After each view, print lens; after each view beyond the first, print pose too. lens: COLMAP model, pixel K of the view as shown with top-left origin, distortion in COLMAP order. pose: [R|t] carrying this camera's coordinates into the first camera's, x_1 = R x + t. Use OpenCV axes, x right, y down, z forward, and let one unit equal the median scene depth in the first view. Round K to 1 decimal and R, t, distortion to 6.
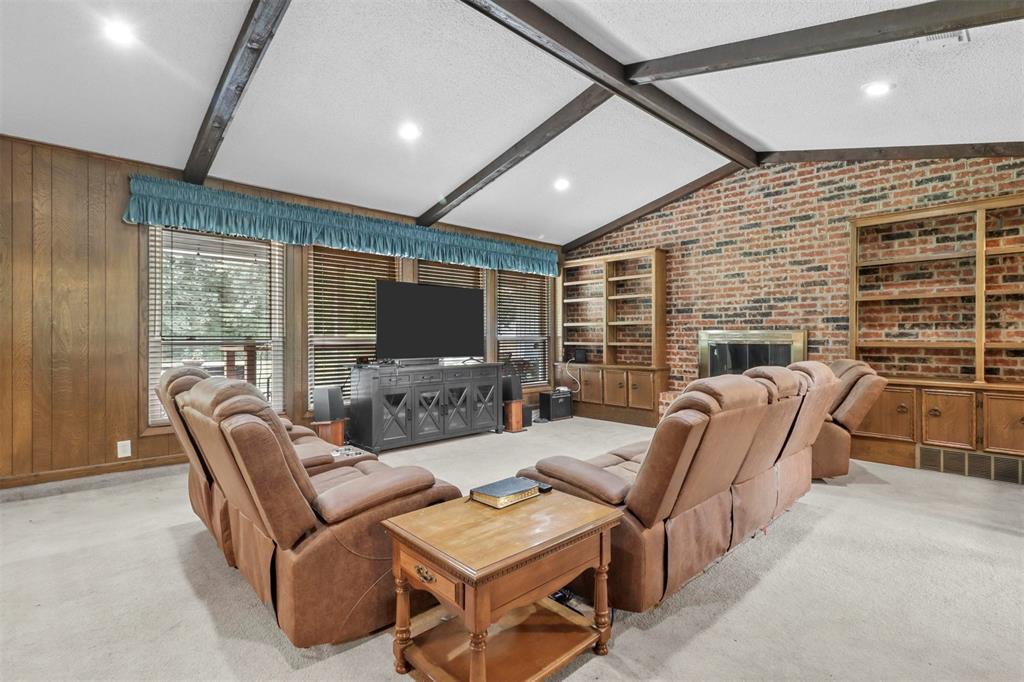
lens RADIAL K [[490.8, 0, 508.9], [0, 490.8, 339.6], [0, 0, 1]] dist [0.004930, -0.002534]
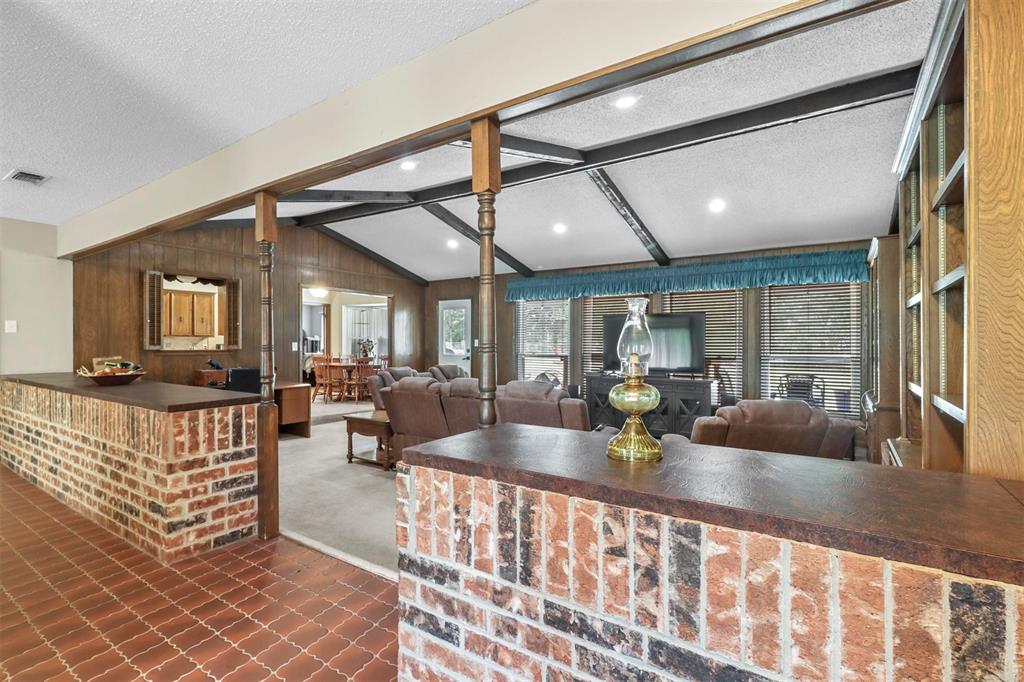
lens RADIAL K [[490.8, 0, 510.7], [0, 490.8, 340.3], [0, 0, 1]] dist [0.004930, -0.002534]
pose [[0.223429, -0.004322, -0.974711, 1.007547], [-0.004695, 0.999974, -0.005510, -0.044341], [0.974709, 0.005807, 0.223403, 0.428398]]
